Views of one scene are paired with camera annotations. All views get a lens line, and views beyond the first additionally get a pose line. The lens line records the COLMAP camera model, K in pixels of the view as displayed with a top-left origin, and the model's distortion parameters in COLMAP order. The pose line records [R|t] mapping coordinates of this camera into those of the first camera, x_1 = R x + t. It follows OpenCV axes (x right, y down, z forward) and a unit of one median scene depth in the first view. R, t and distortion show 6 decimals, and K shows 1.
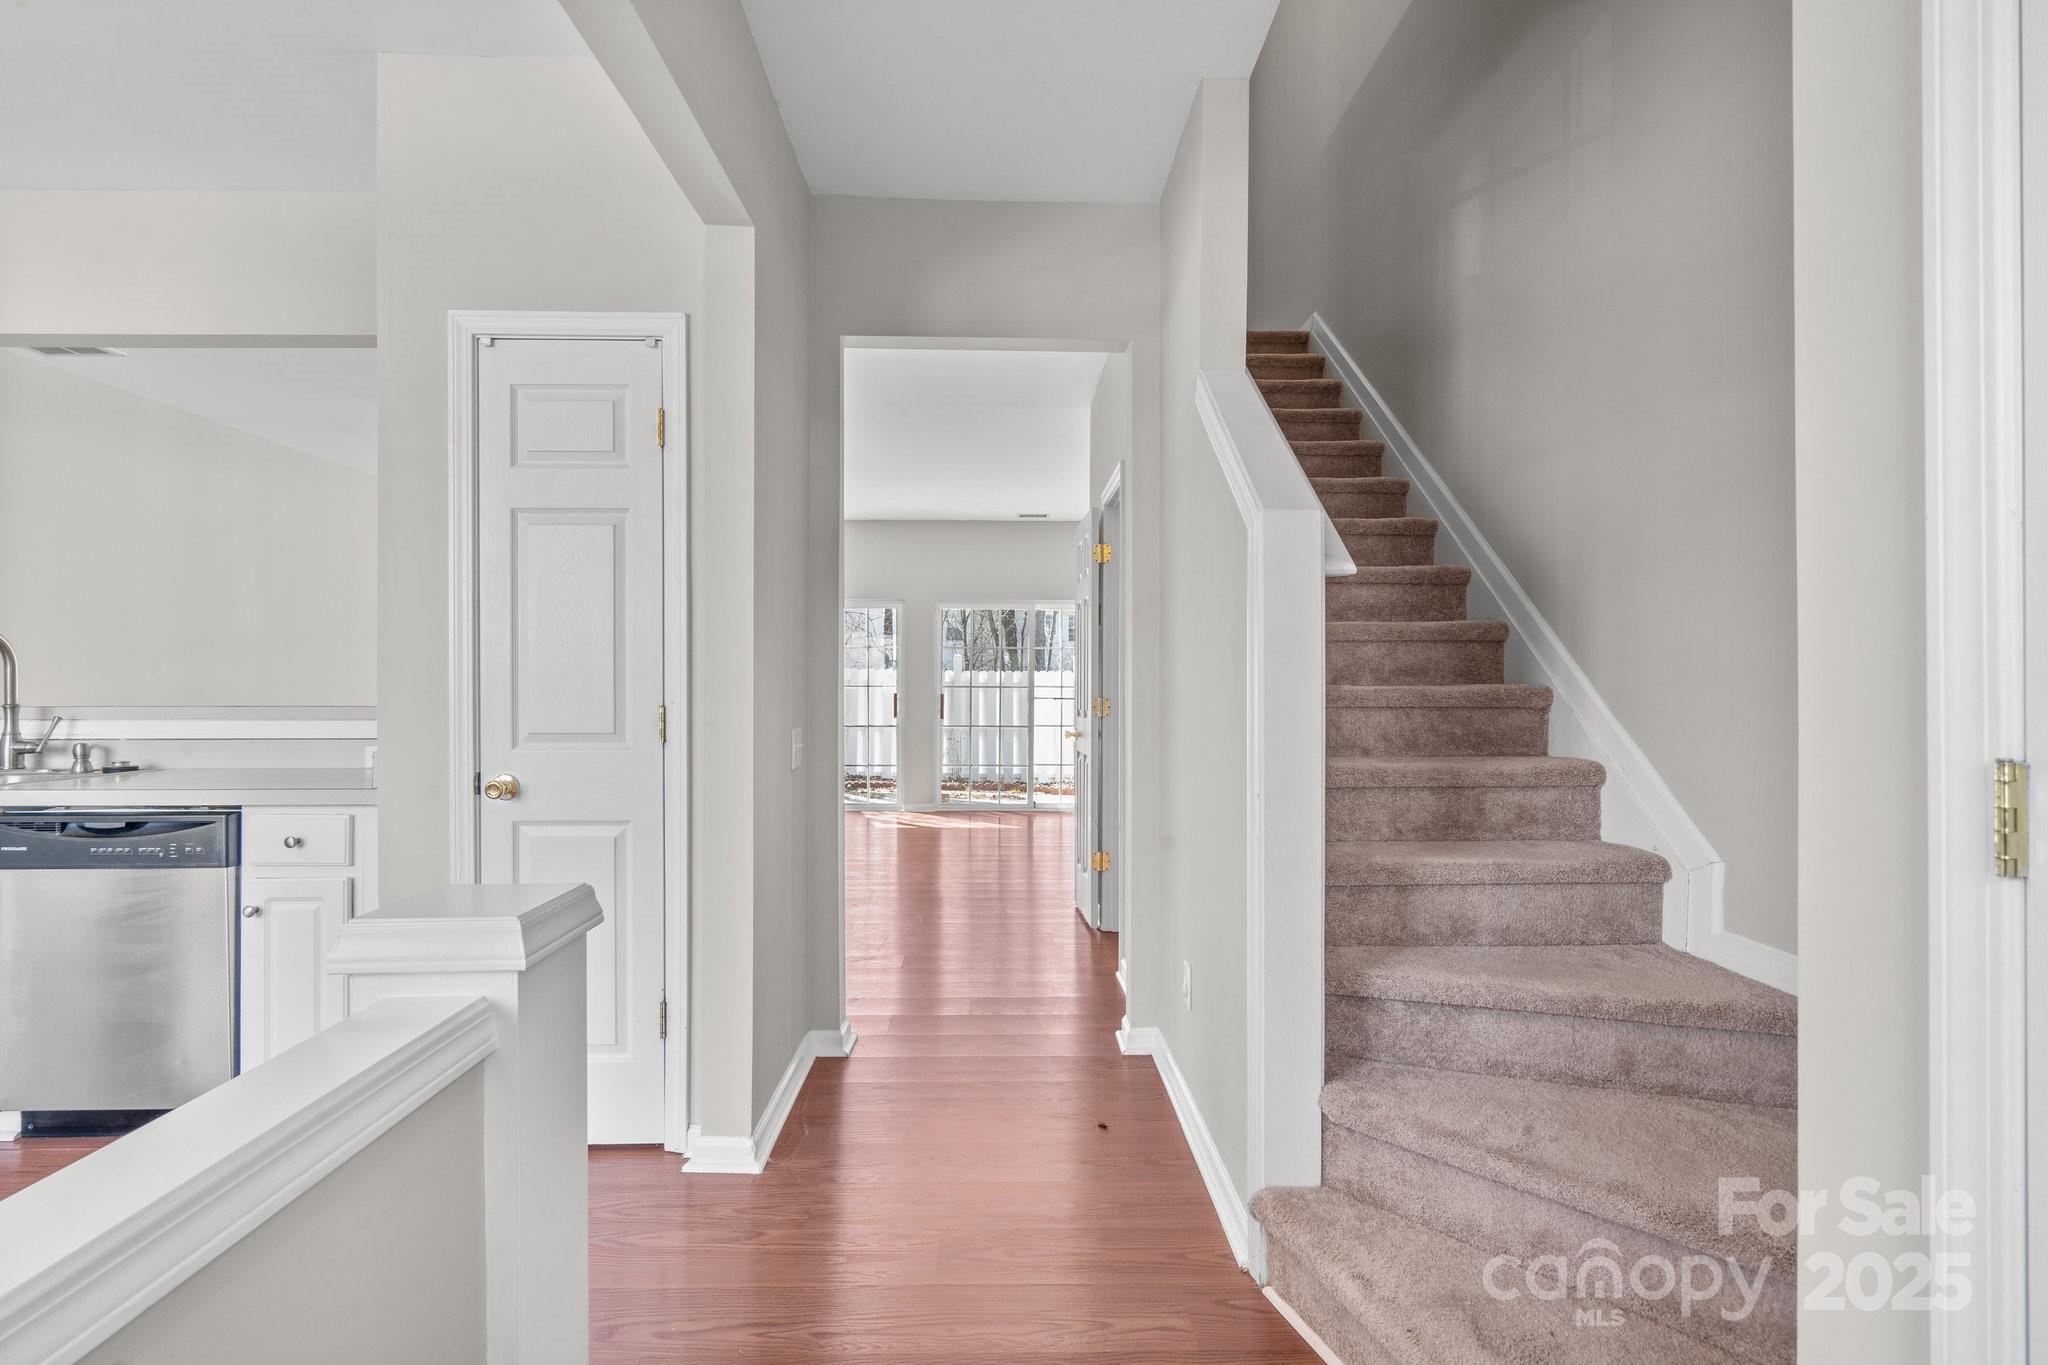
lens RADIAL K [[961.8, 0, 1002.6], [0, 961.8, 685.1], [0, 0, 1]] dist [-0.004467, 0.002232]
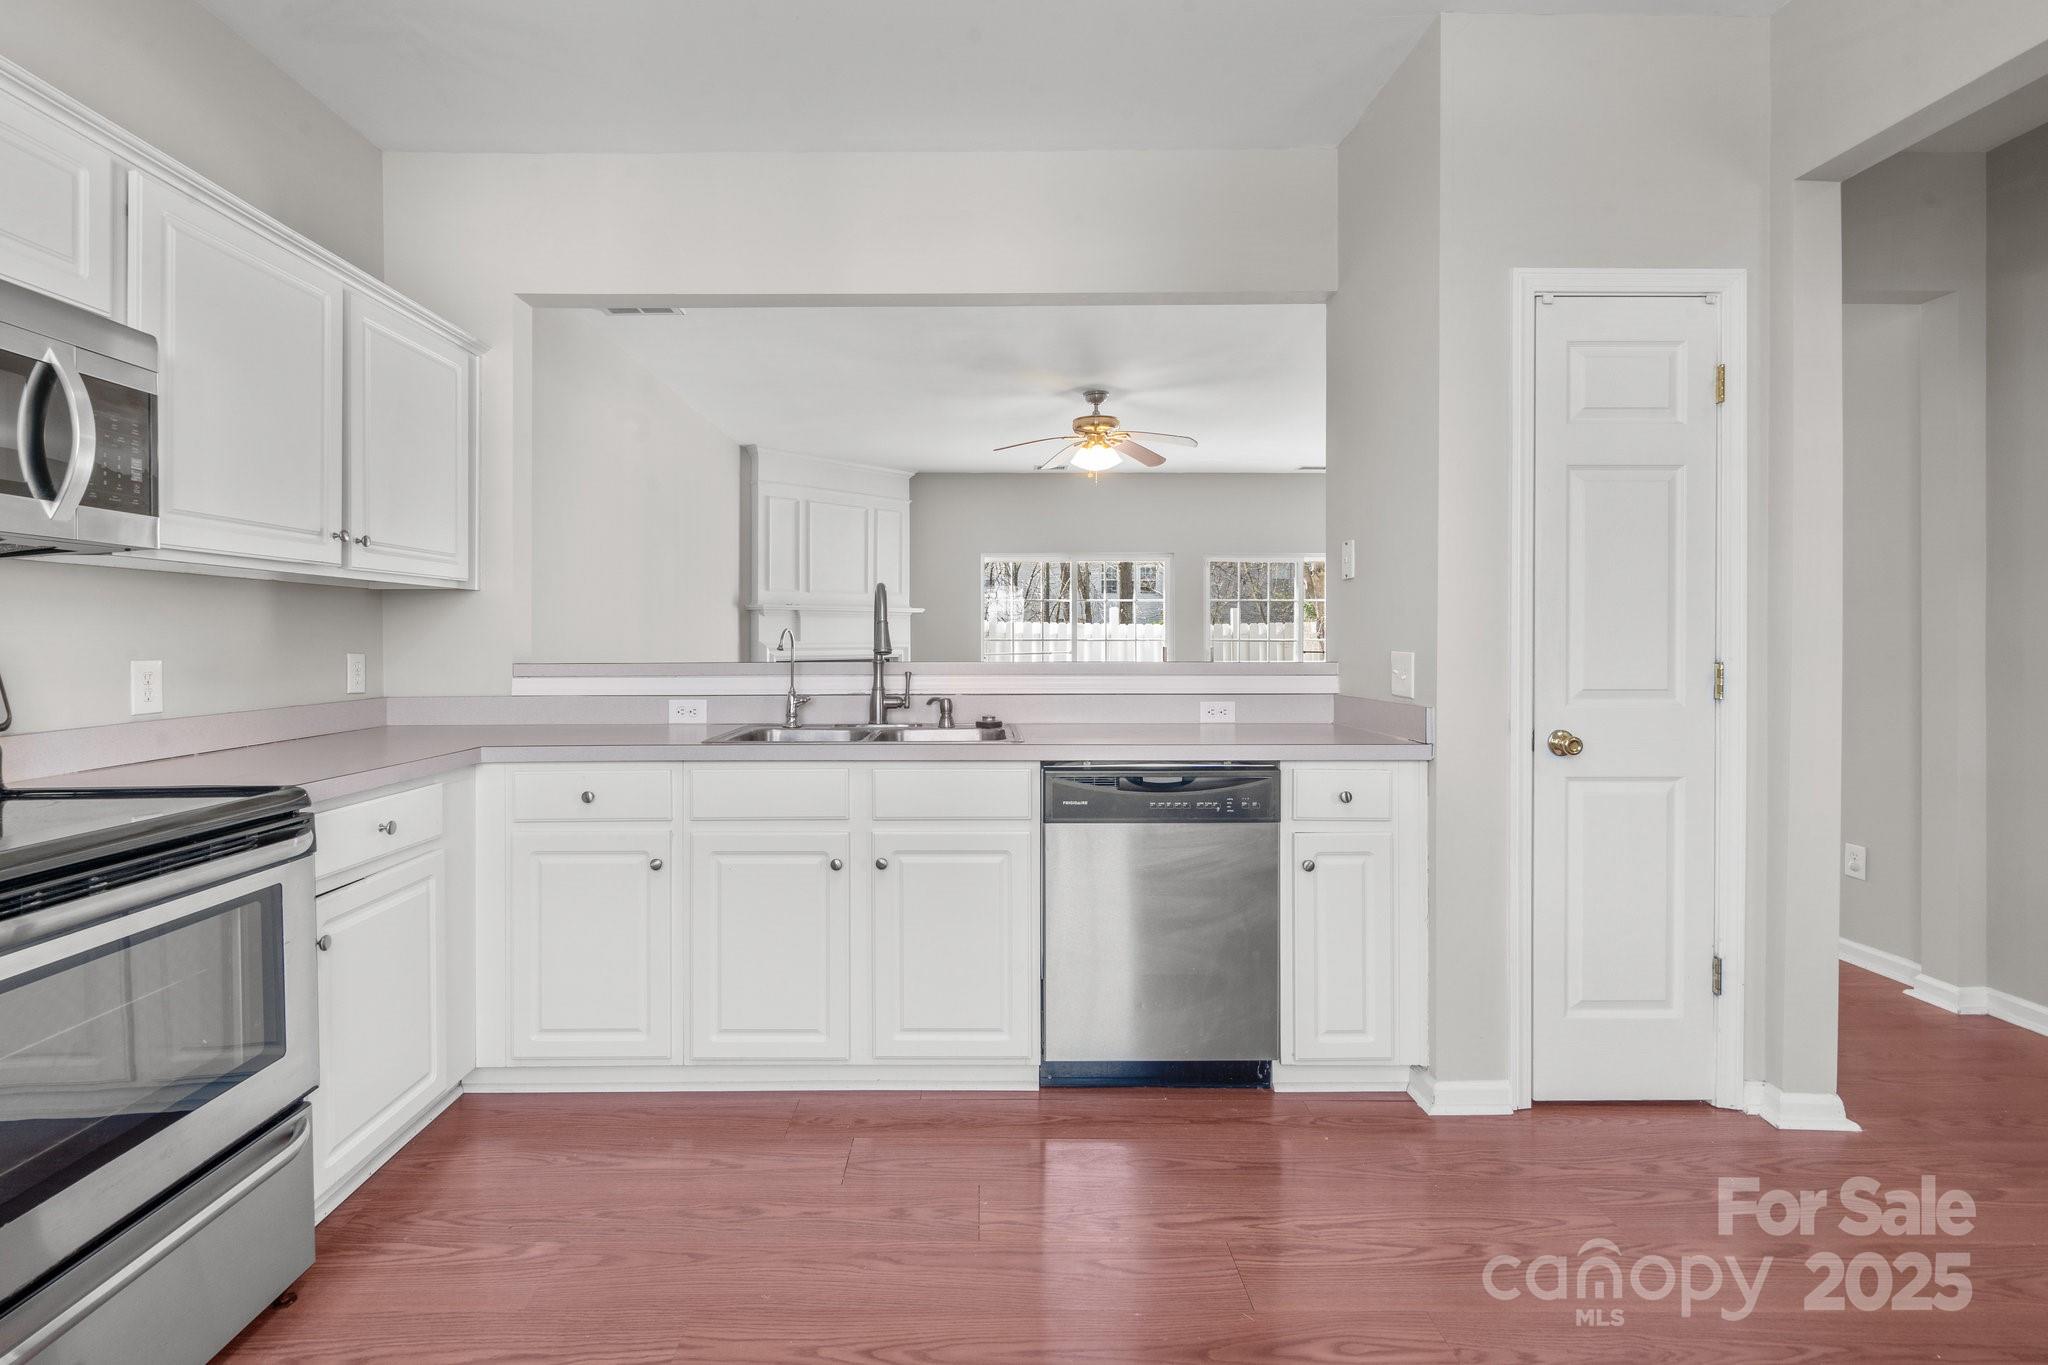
lens RADIAL K [[961.8, 0, 971.3], [0, 961.8, 637.4], [0, 0, 1]] dist [-0.004467, 0.002232]
pose [[0.999698, -0.000806, -0.024553, -1.081672], [0.000792, 1.000000, -0.000585, -0.003381], [0.024553, 0.000565, 0.999698, -0.015446]]
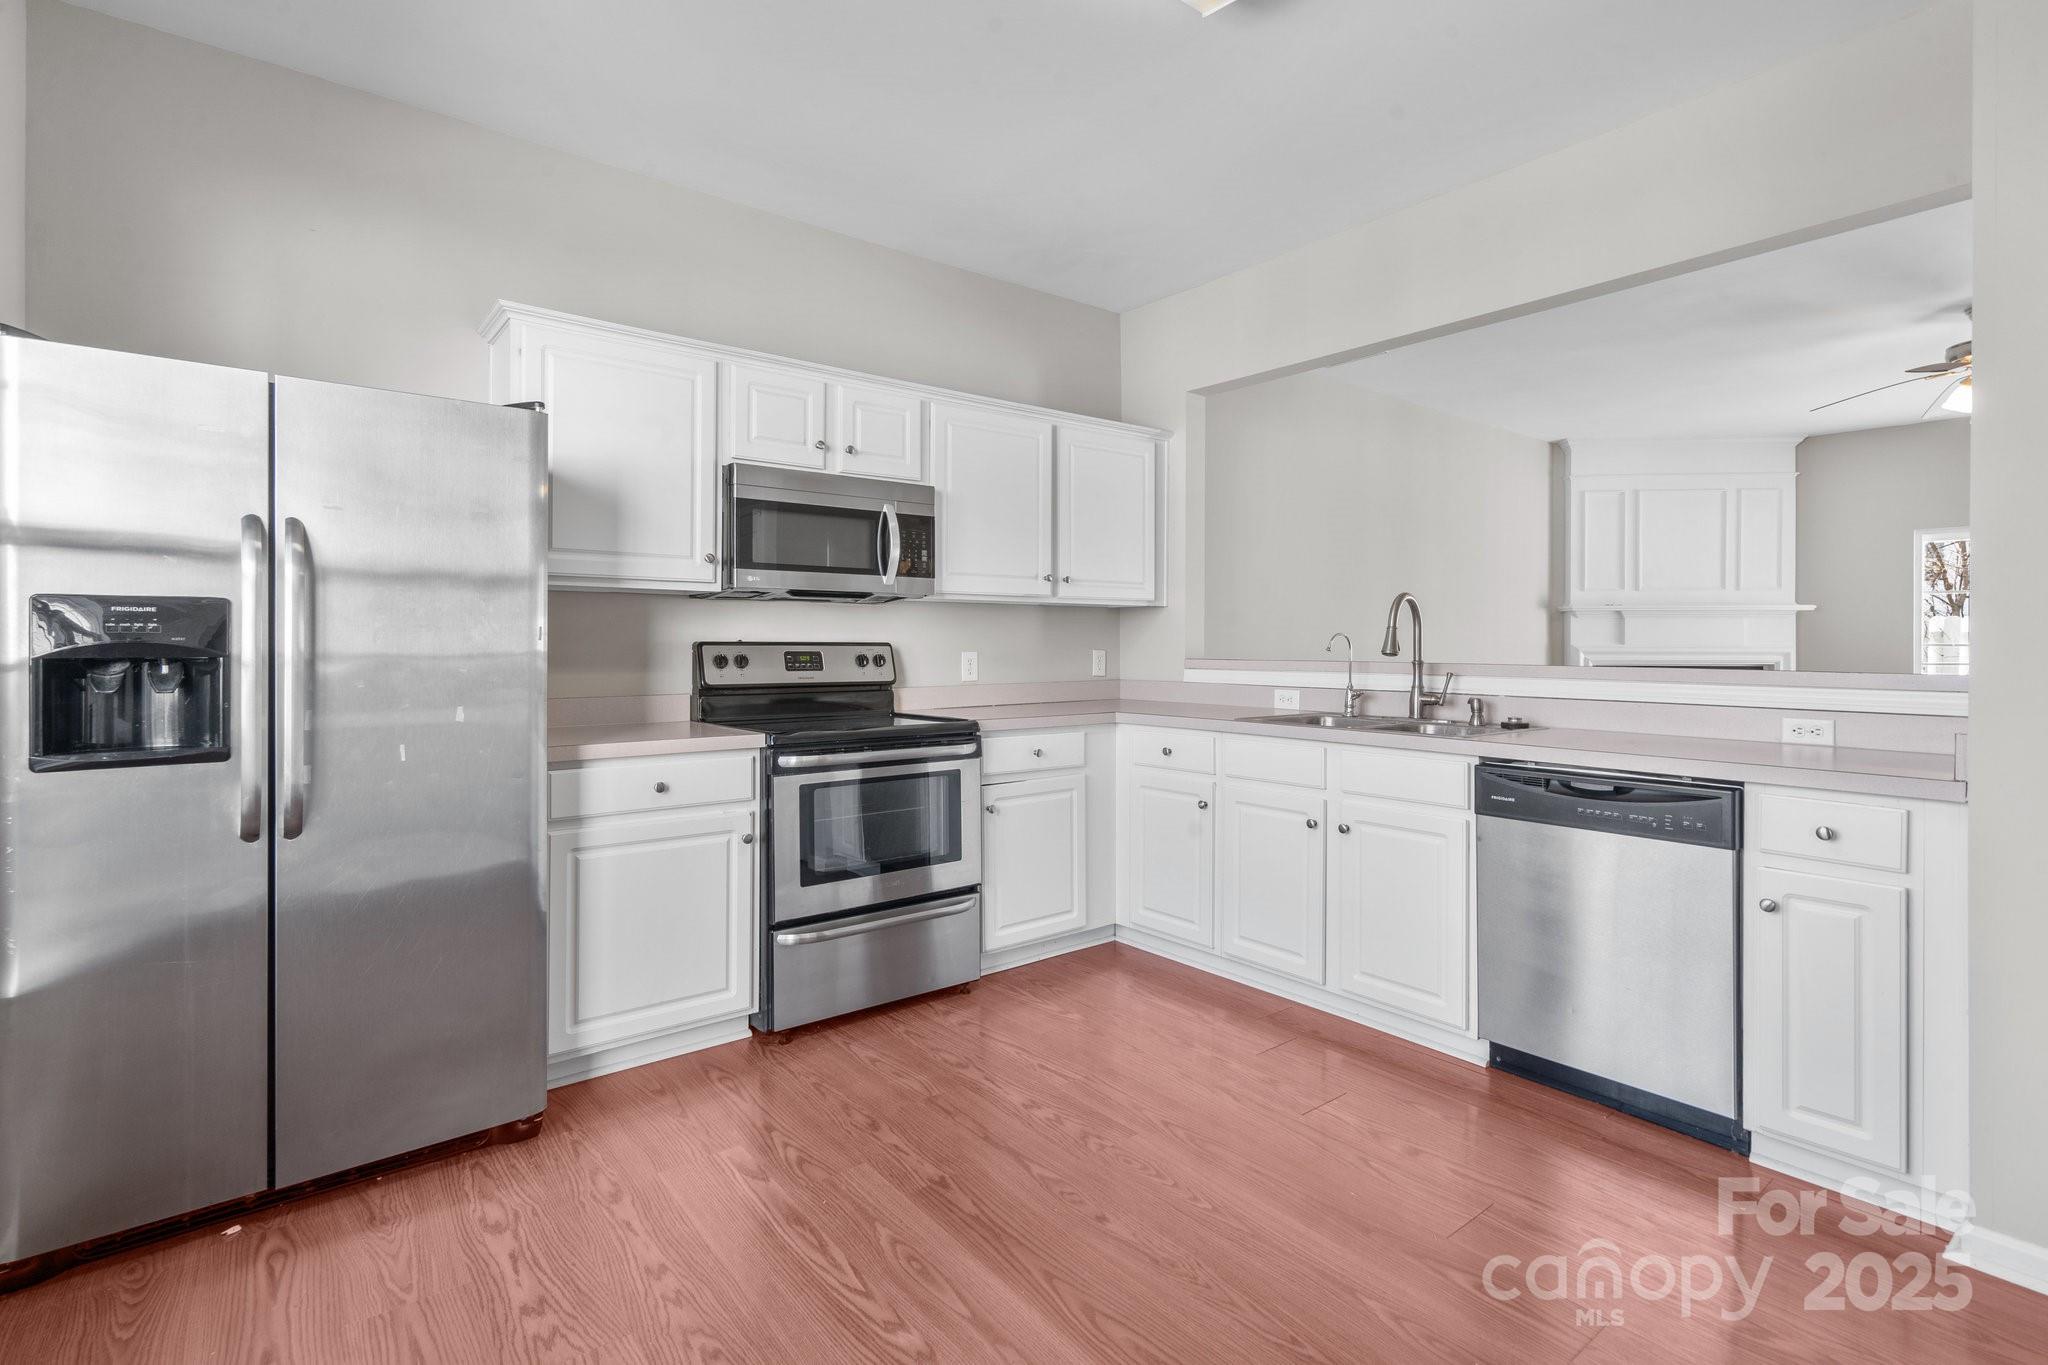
lens RADIAL K [[961.8, 0, 1041.4], [0, 961.8, 638.7], [0, 0, 1]] dist [-0.004467, 0.002232]
pose [[0.616265, 0.000947, -0.787539, -0.489908], [-0.001859, 0.999998, -0.000251, -0.005789], [0.787537, 0.001619, 0.616265, -0.059689]]
